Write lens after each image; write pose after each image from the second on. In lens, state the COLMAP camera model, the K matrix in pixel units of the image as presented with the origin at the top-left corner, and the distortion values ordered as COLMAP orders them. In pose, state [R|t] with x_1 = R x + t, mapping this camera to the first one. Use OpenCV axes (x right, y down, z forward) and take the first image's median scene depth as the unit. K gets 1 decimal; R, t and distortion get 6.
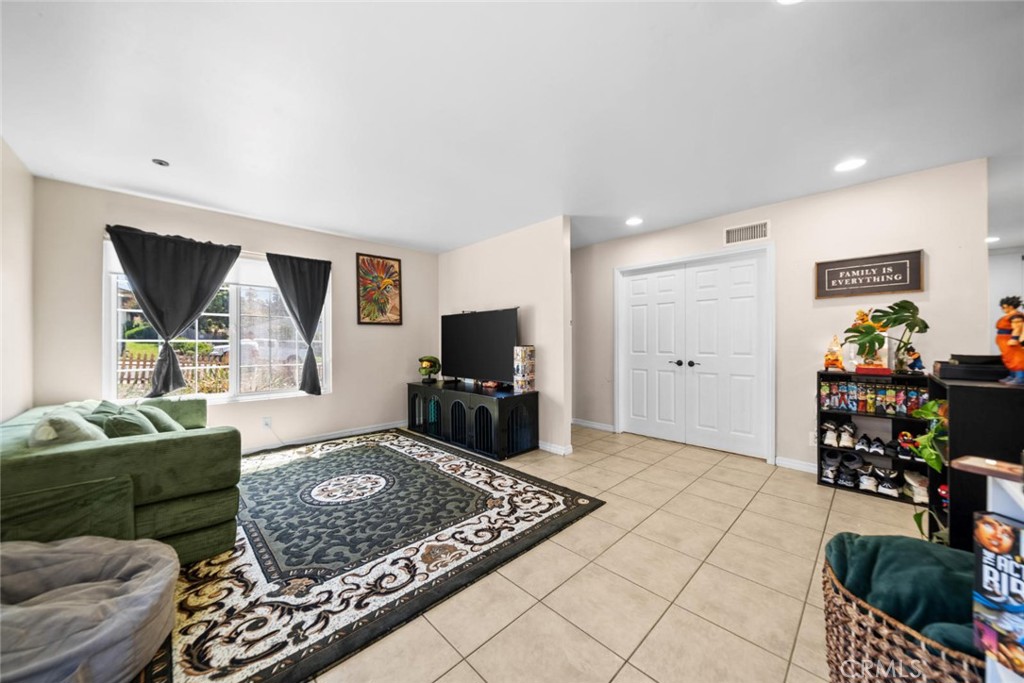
lens RADIAL K [[355.2, 0, 508.7], [0, 355.2, 341.6], [0, 0, 1]] dist [-0.003672, -0.000647]
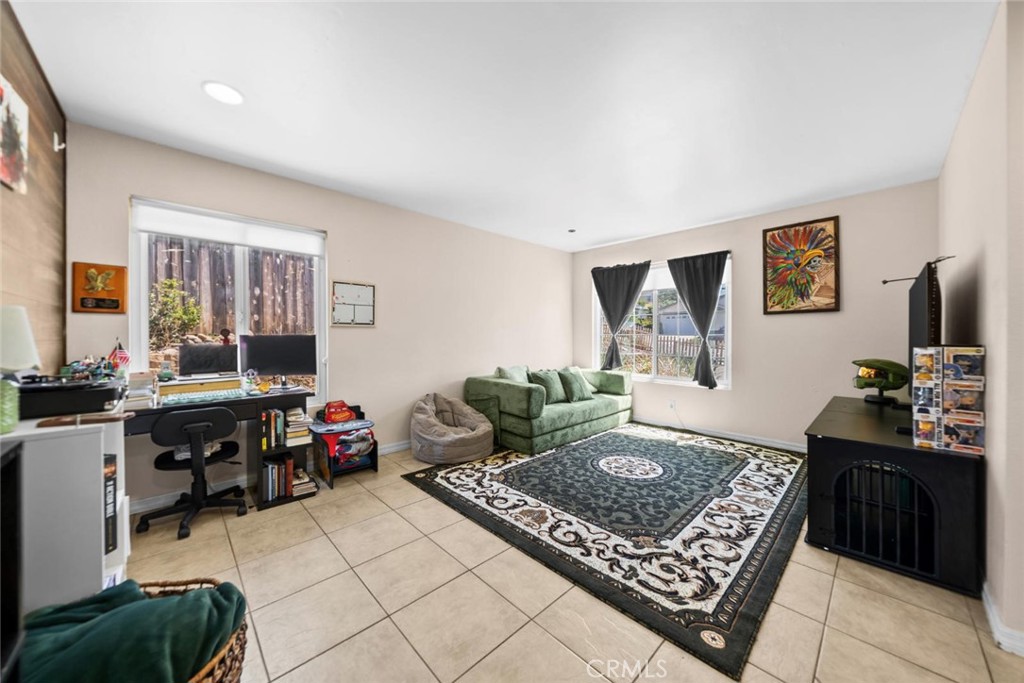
lens RADIAL K [[355.2, 0, 508.2], [0, 355.2, 337.3], [0, 0, 1]] dist [-0.003672, -0.000647]
pose [[-0.012822, 0.005921, -0.999900, 0.722913], [0.001784, 0.999981, 0.005898, -0.002172], [0.999916, -0.001708, -0.012832, 0.688522]]
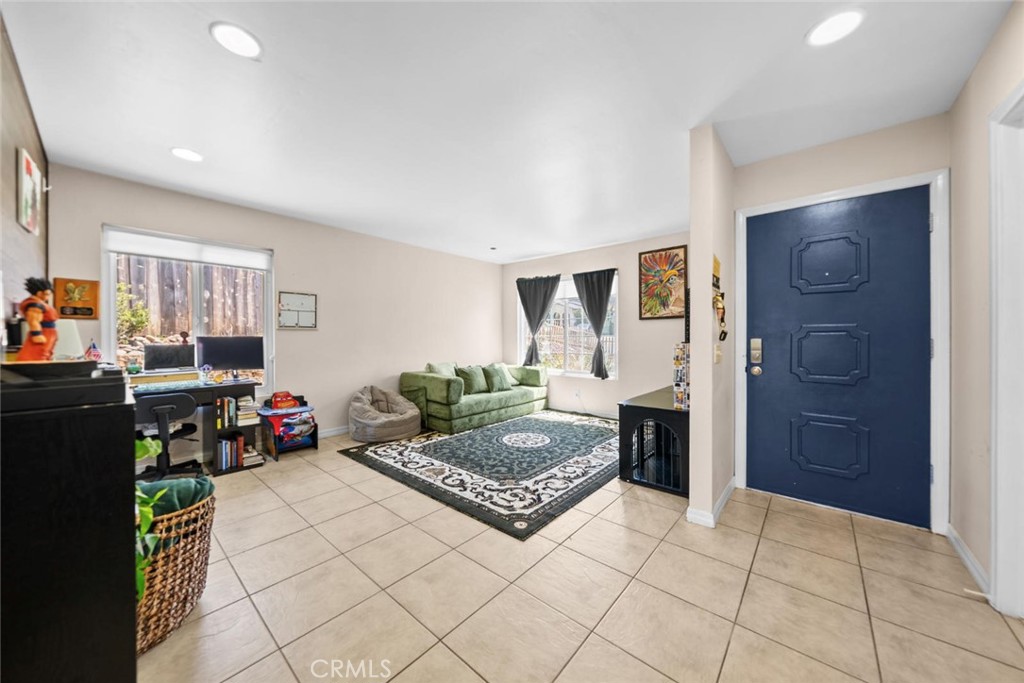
lens RADIAL K [[355.2, 0, 507.6], [0, 355.2, 338.3], [0, 0, 1]] dist [-0.003672, -0.000647]
pose [[0.081483, 0.005369, -0.996660, 1.031727], [0.003400, 0.999978, 0.005665, -0.001554], [0.996669, -0.003850, 0.081463, 0.883283]]
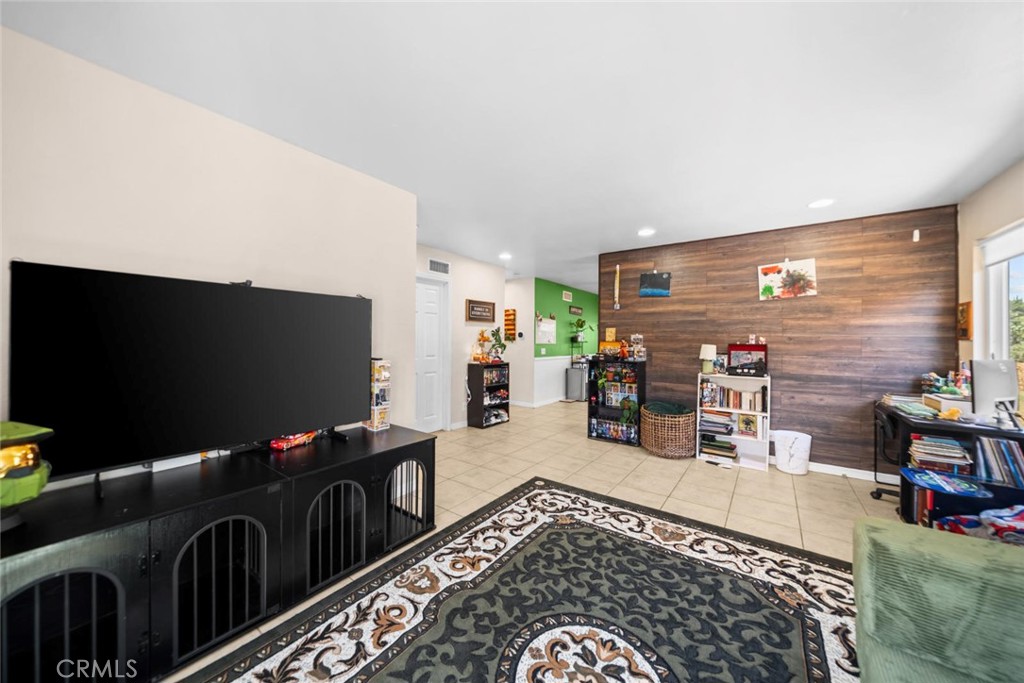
lens RADIAL K [[355.2, 0, 508.9], [0, 355.2, 339.7], [0, 0, 1]] dist [-0.003672, -0.000647]
pose [[-0.164220, 0.000880, 0.986423, -0.955610], [-0.011824, 0.999926, -0.002860, -0.036094], [-0.986353, -0.012133, -0.164197, 1.284219]]
